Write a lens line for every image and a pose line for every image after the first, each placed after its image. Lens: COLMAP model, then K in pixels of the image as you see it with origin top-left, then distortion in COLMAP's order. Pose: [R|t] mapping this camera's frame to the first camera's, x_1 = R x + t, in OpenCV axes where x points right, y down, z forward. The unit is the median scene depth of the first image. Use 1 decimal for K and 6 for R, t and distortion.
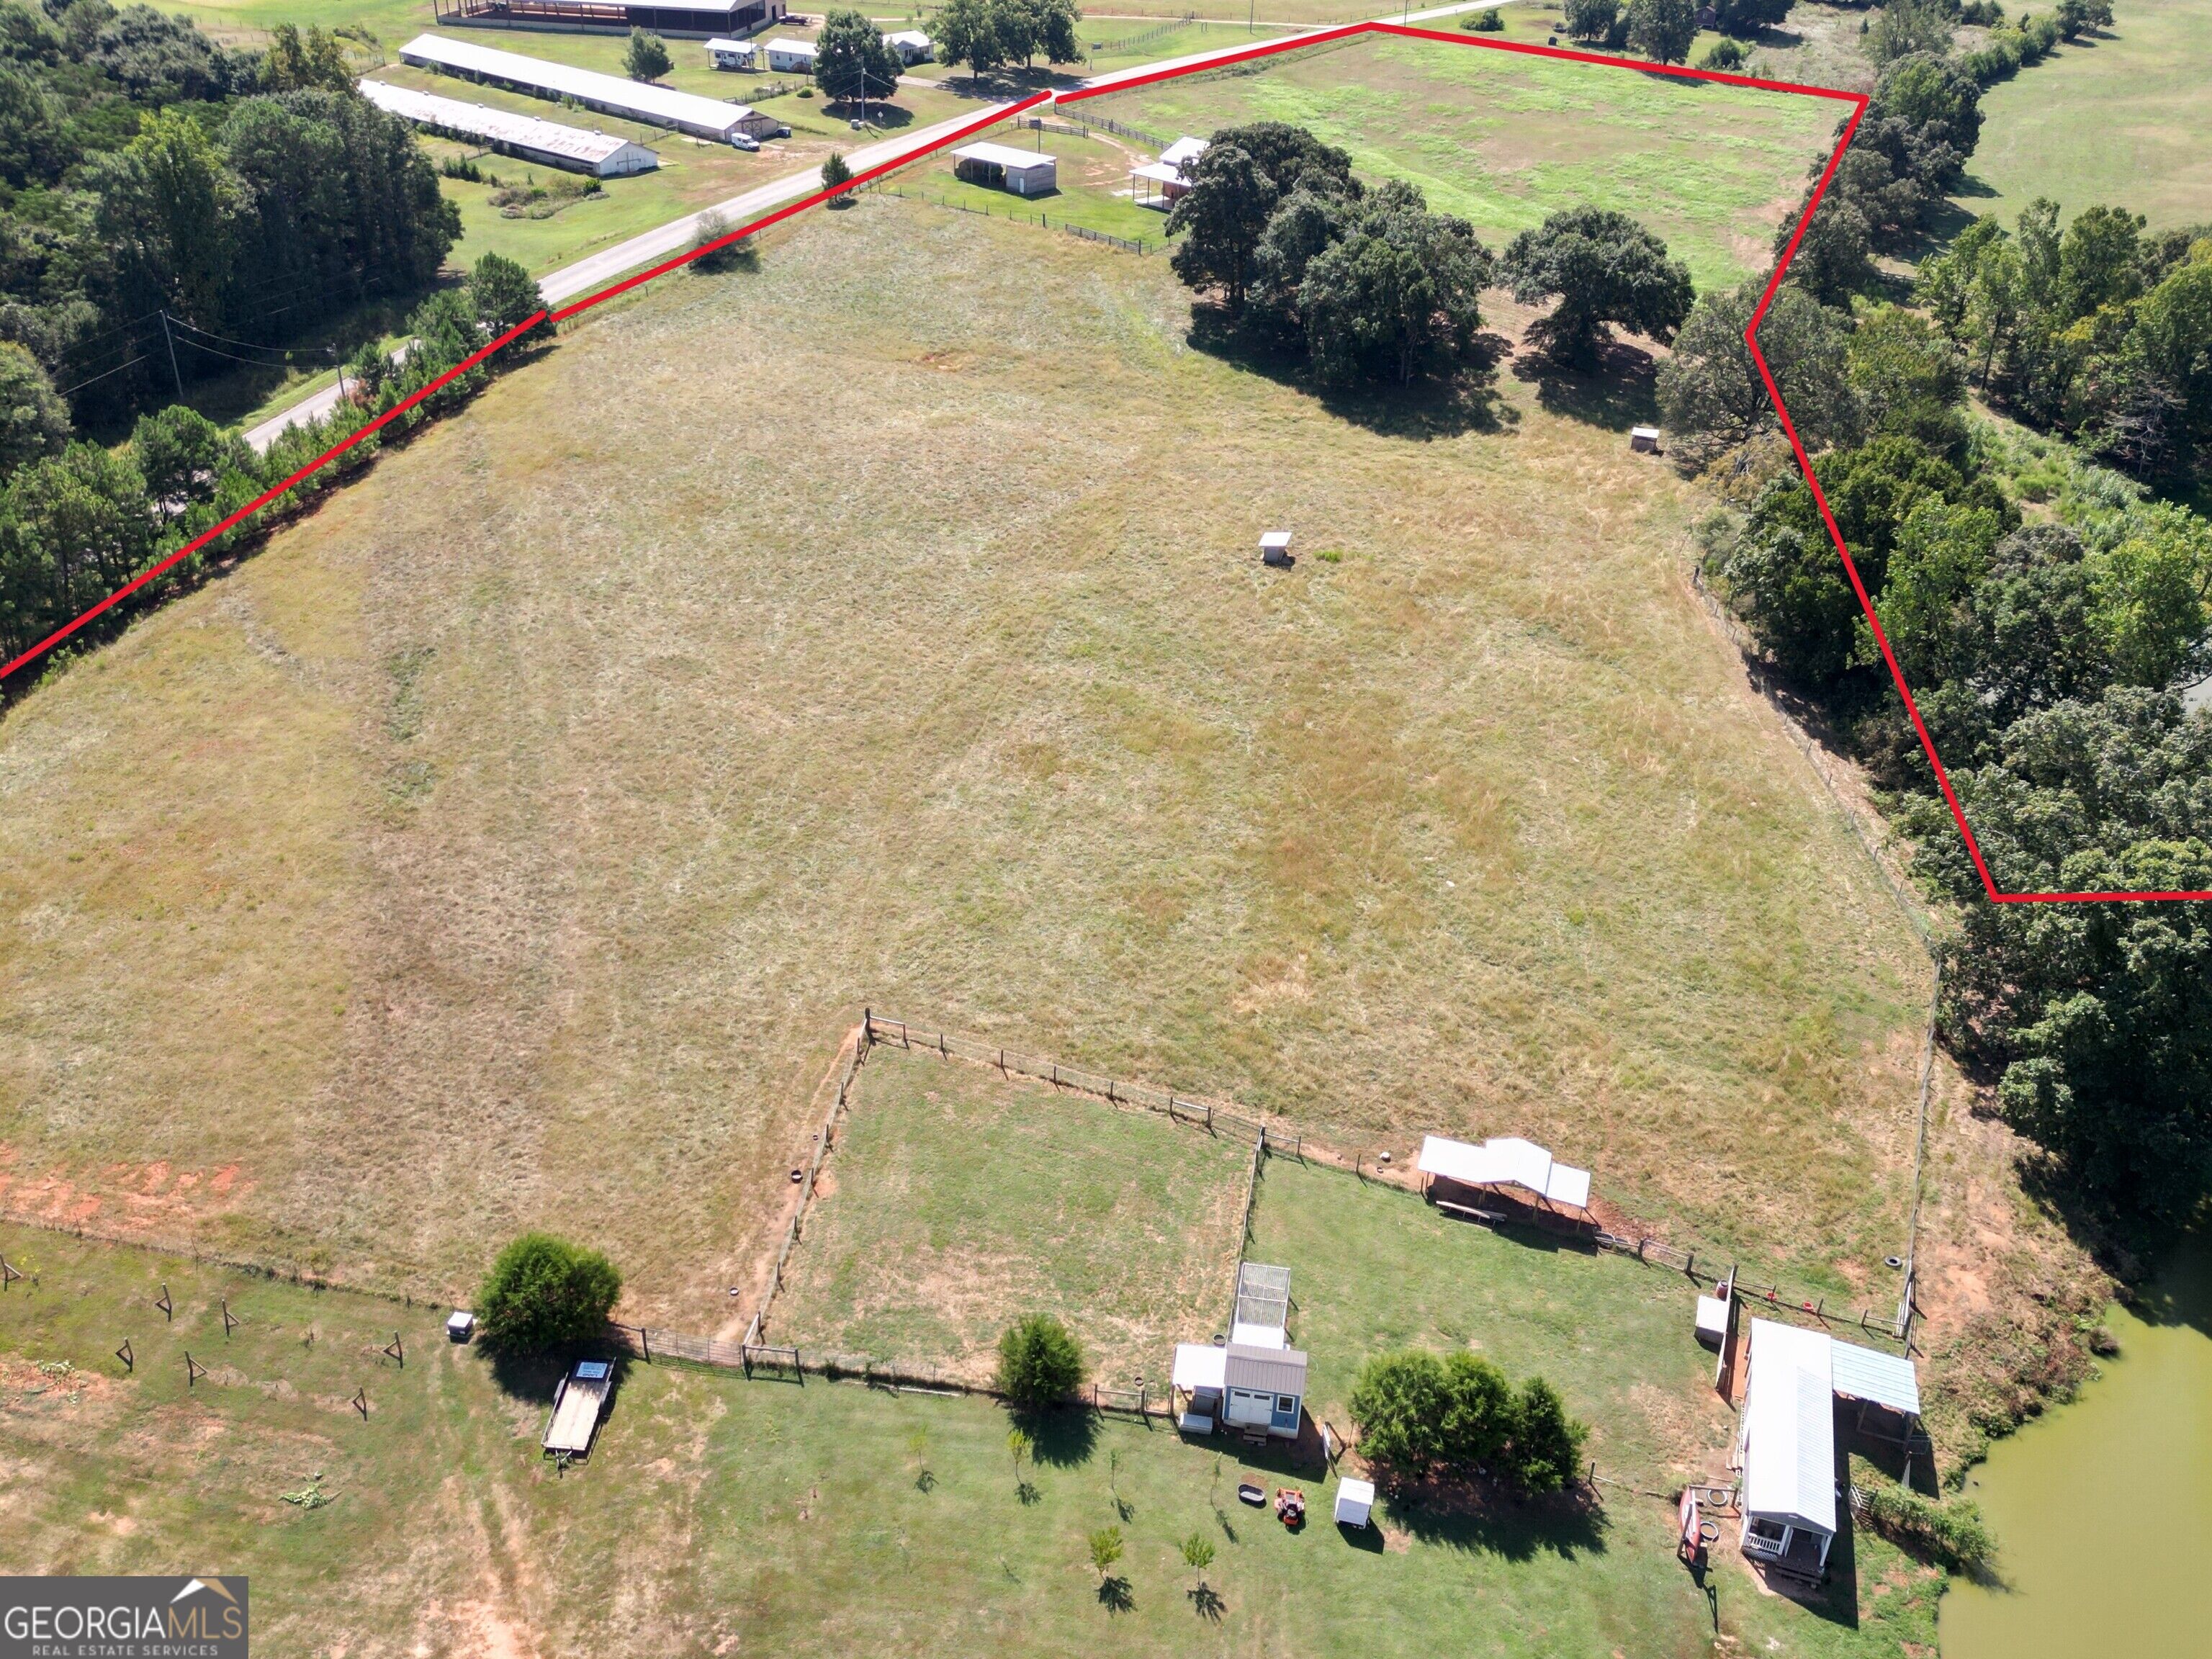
lens RADIAL K [[1935.3, 0, 1106.0], [0, 1935.3, 829.5], [0, 0, 1]] dist [0.113118, -0.152699]
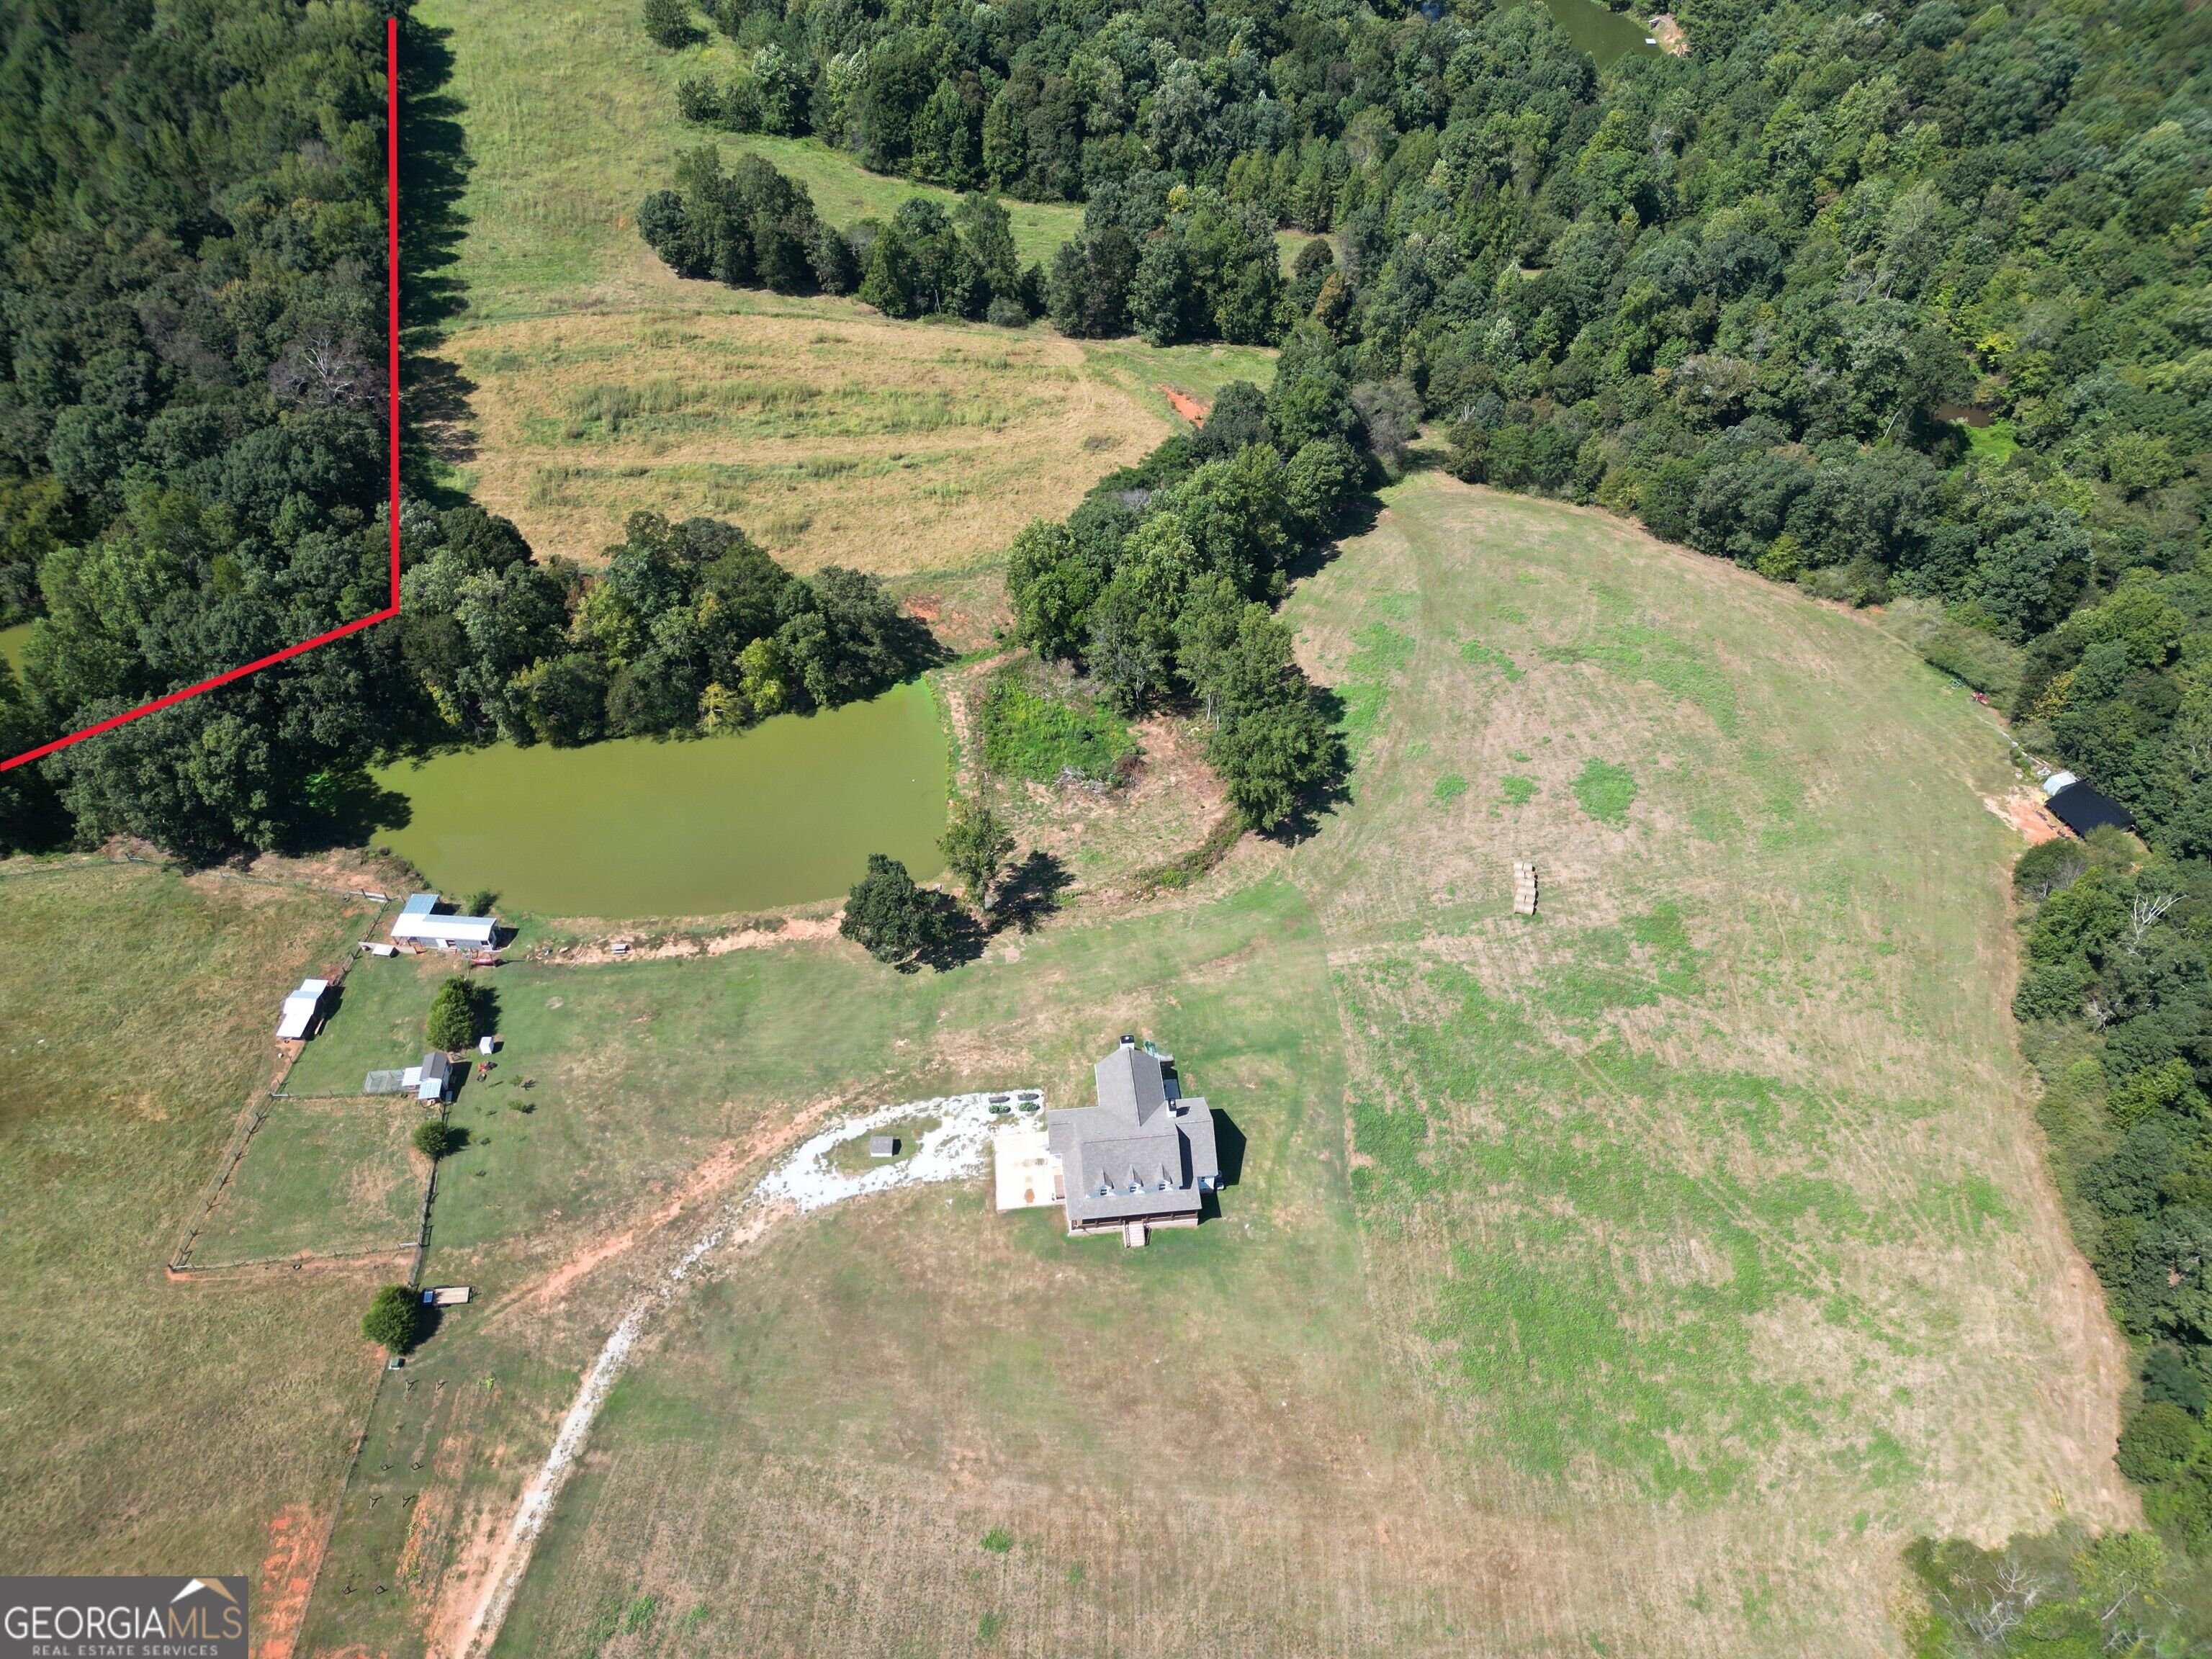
lens RADIAL K [[1571.0, 0, 1138.4], [0, 1571.0, 825.7], [0, 0, 1]] dist [0.032478, -0.049576]
pose [[-0.249411, -0.733639, 0.632114, -1.024645], [0.440091, 0.495575, 0.748816, -0.861312], [-0.862621, 0.464950, 0.199266, -0.320708]]
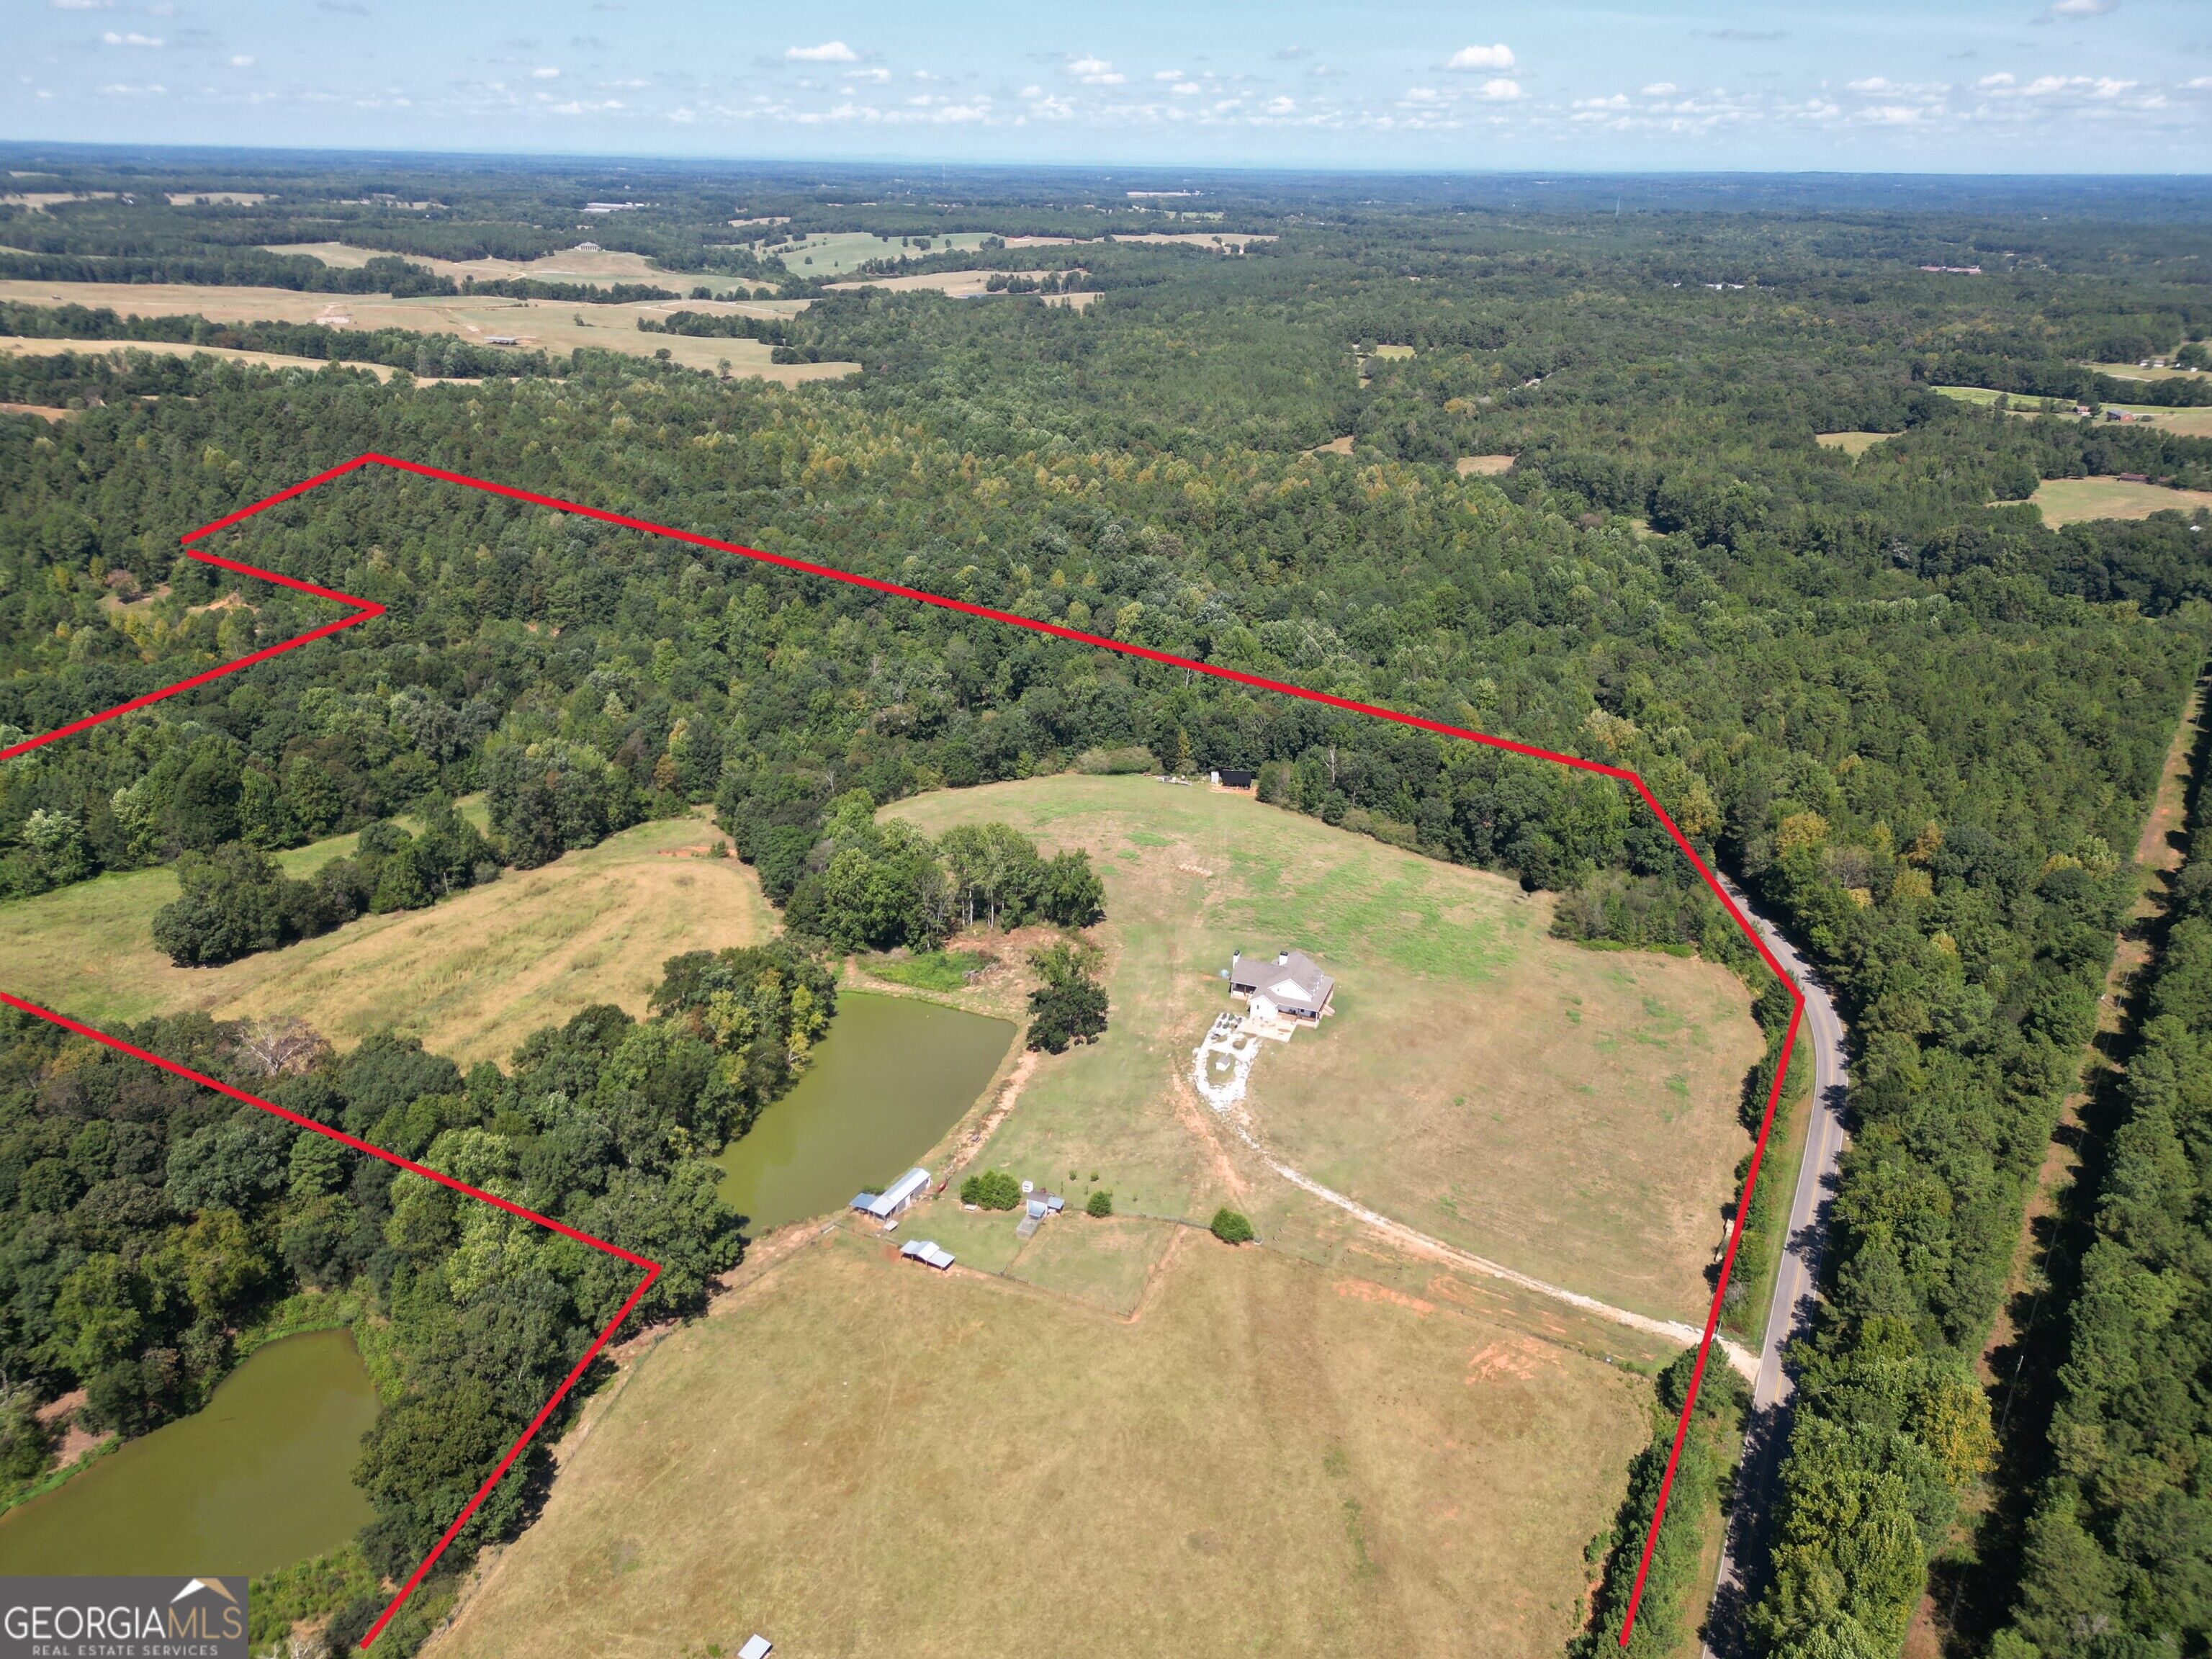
lens RADIAL K [[1571.0, 0, 1138.4], [0, 1571.0, 825.7], [0, 0, 1]] dist [0.032478, -0.049576]
pose [[-0.976562, -0.126343, 0.174252, -0.428938], [0.061037, 0.613792, 0.787105, -2.004663], [-0.206400, 0.779292, -0.591694, 1.757935]]
